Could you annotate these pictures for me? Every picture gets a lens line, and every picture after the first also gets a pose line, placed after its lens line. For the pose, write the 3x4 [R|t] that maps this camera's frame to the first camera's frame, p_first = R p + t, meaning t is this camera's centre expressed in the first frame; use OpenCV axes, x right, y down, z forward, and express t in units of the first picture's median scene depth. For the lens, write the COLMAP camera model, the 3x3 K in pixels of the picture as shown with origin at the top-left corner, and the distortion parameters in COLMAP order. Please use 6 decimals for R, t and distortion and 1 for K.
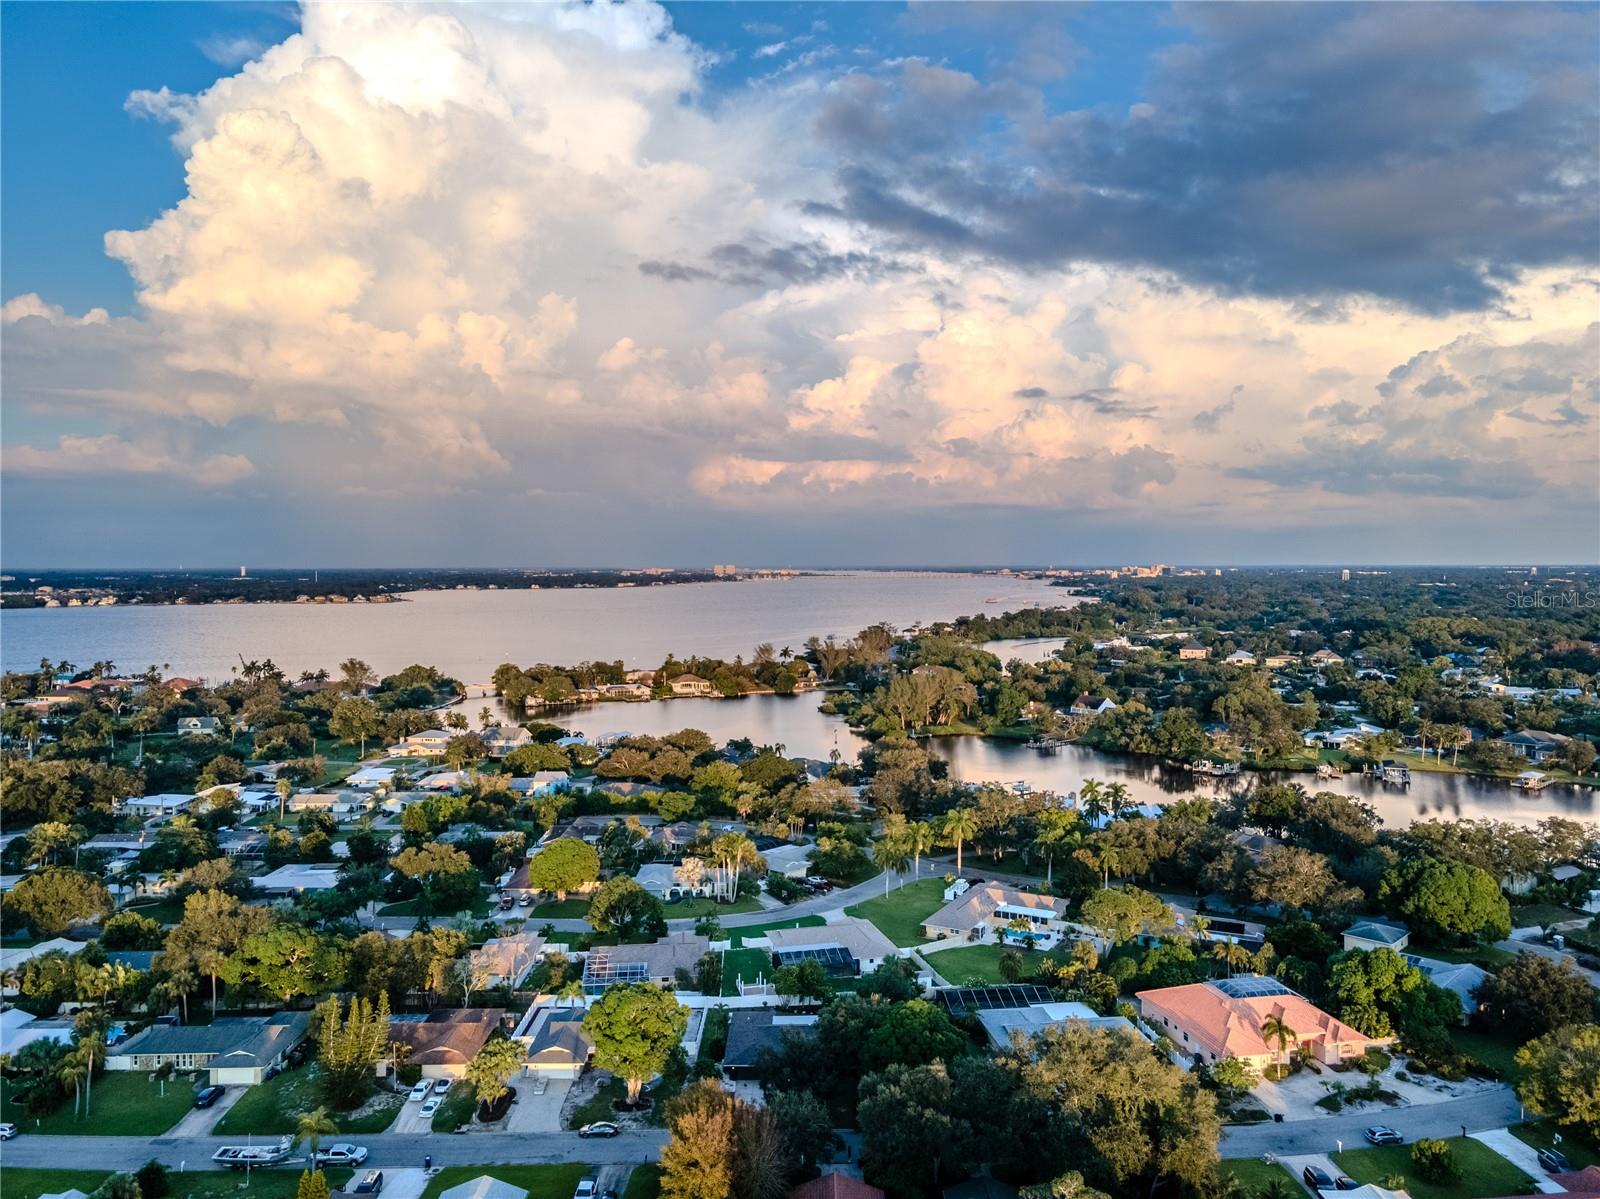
lens RADIAL K [[1158.5, 0, 795.8], [0, 1158.5, 594.5], [0, 0, 1]] dist [0.030716, 0.014608]
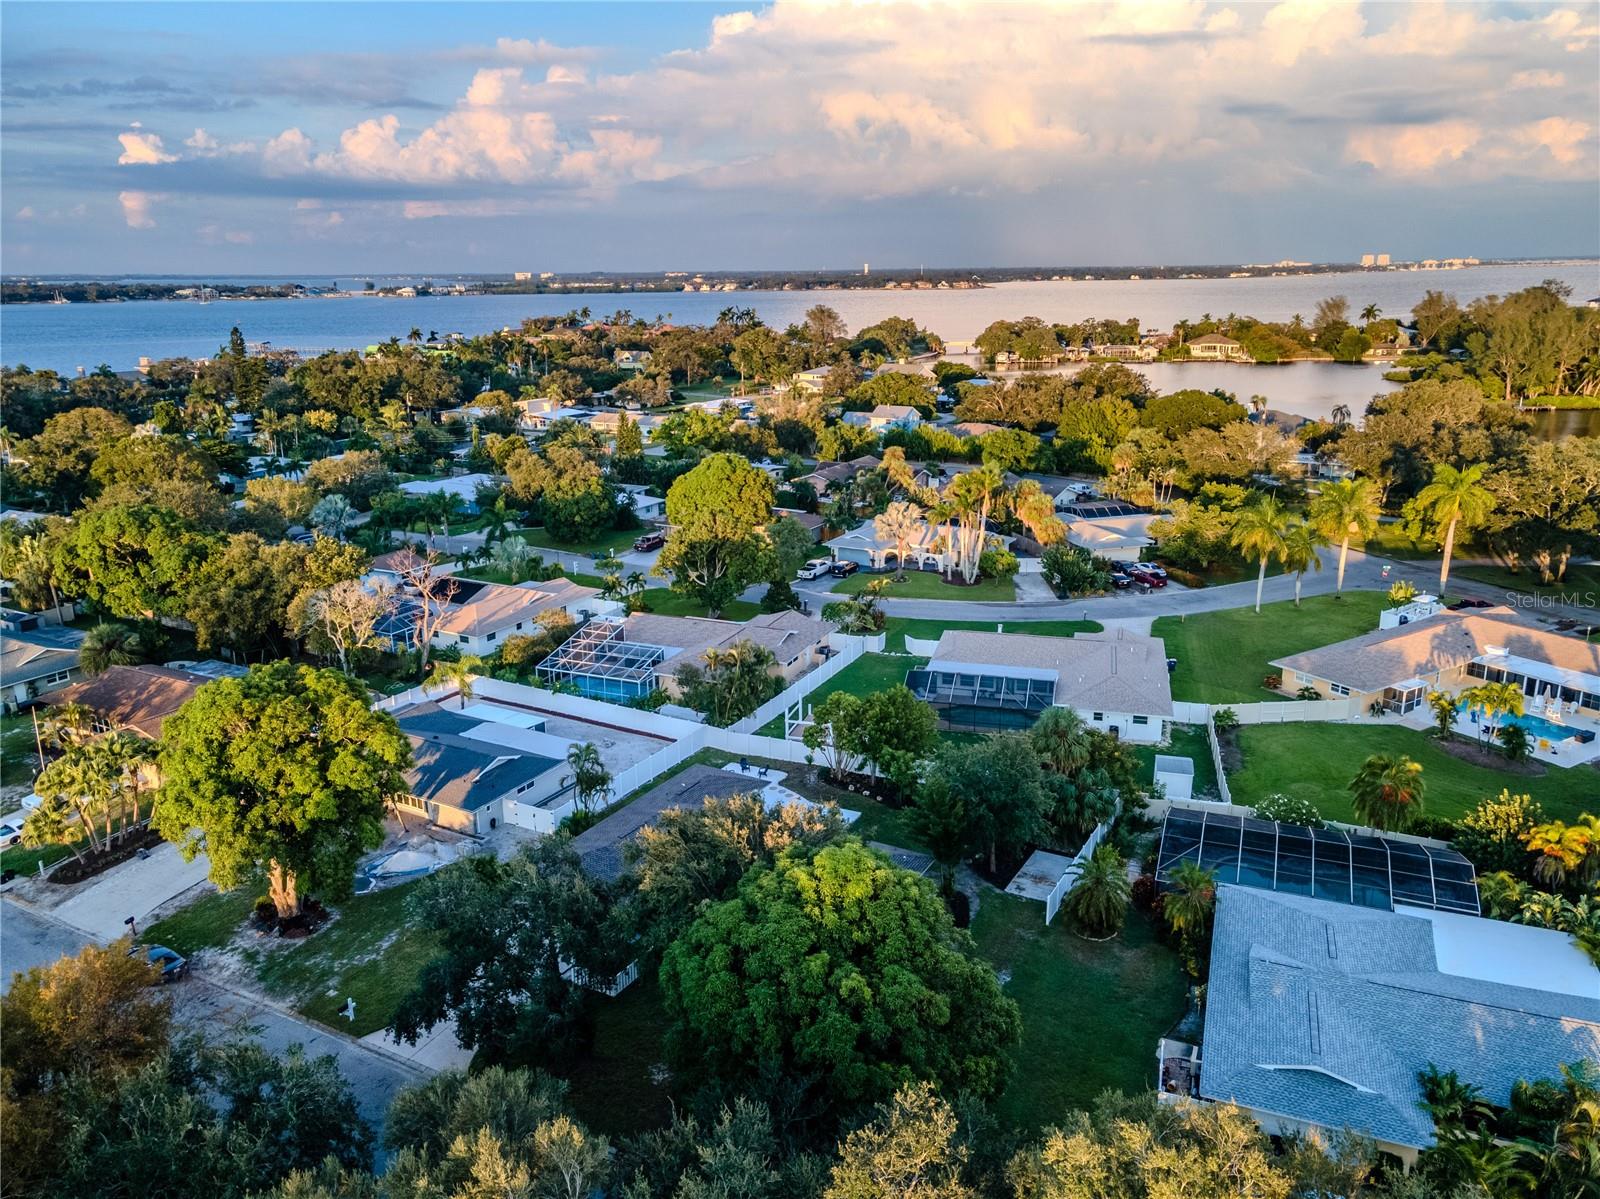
lens RADIAL K [[1158.5, 0, 800.2], [0, 1158.5, 588.4], [0, 0, 1]] dist [0.030716, 0.014608]
pose [[0.873746, 0.121565, -0.470945, 0.160157], [-0.003437, 0.969781, 0.243952, 0.135477], [0.486370, -0.211533, 0.847761, 0.499849]]
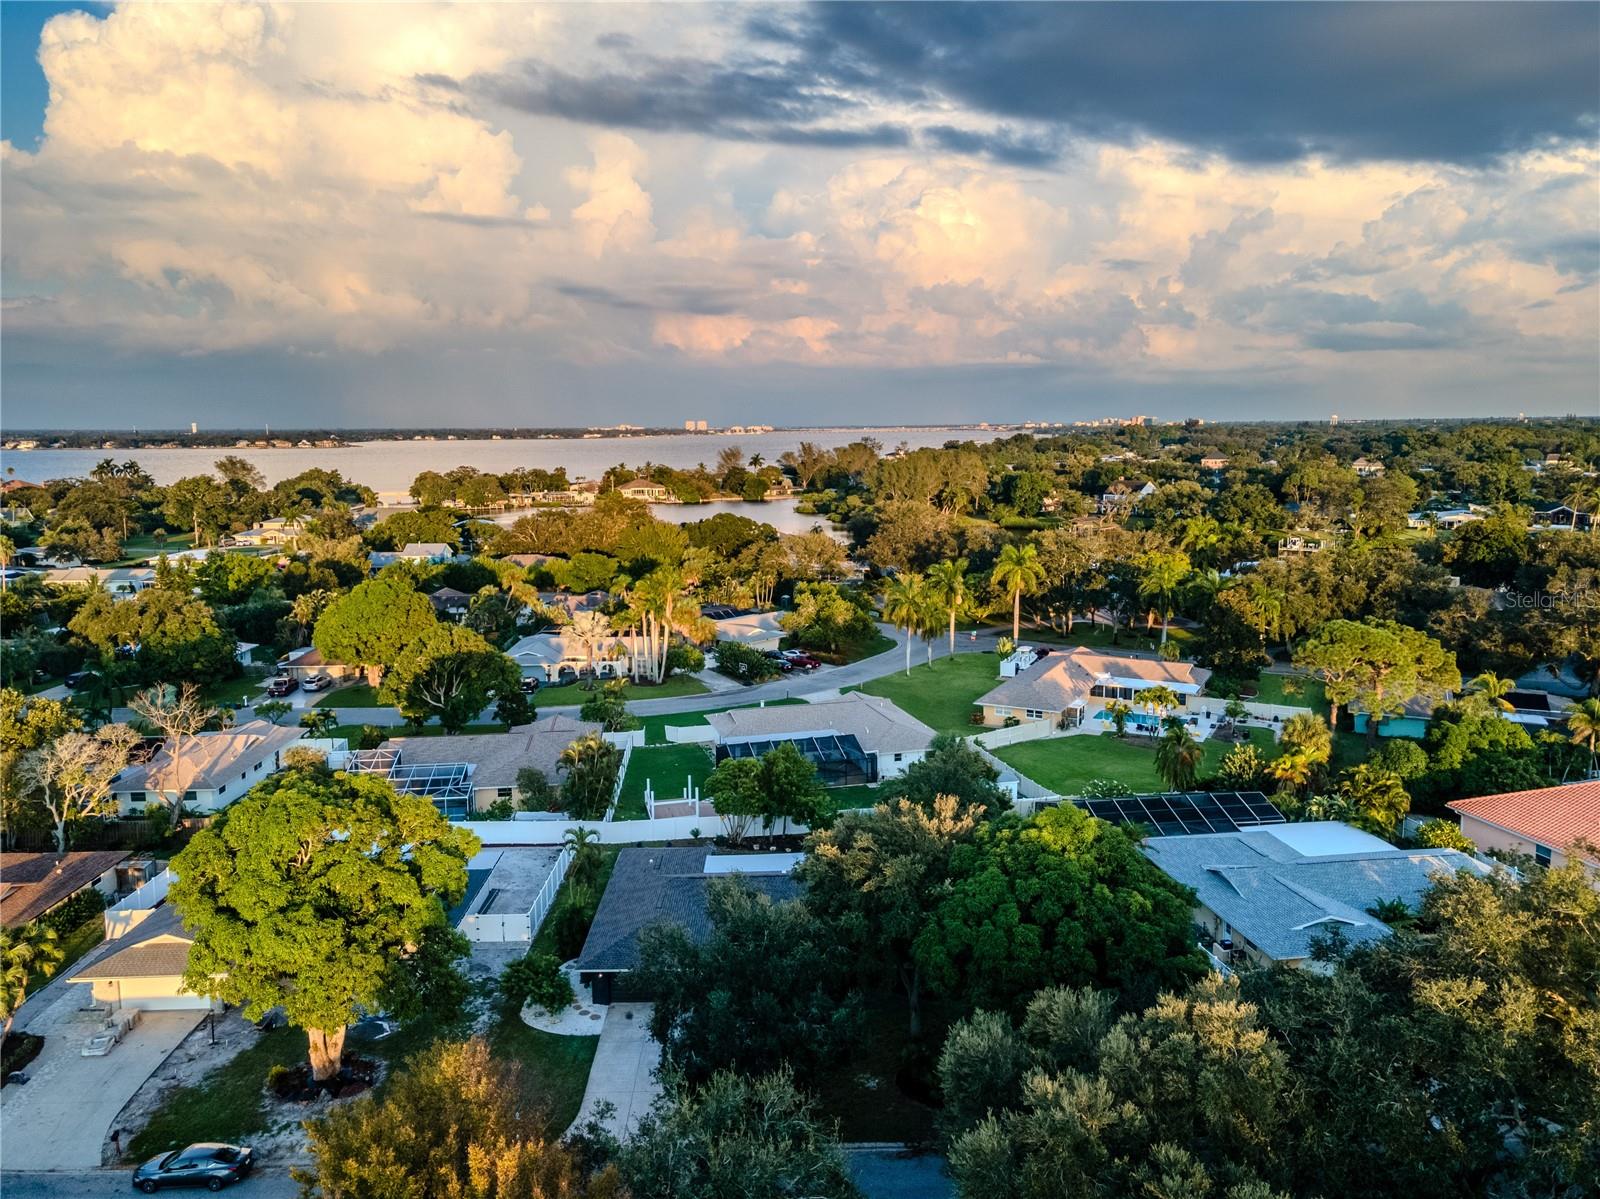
lens RADIAL K [[1158.5, 0, 793.6], [0, 1158.5, 601.3], [0, 0, 1]] dist [0.030716, 0.014608]
pose [[0.999763, -0.009444, 0.019603, 0.005784], [0.006935, 0.992215, 0.124342, 0.159032], [-0.020624, -0.124177, 0.992046, 0.430127]]
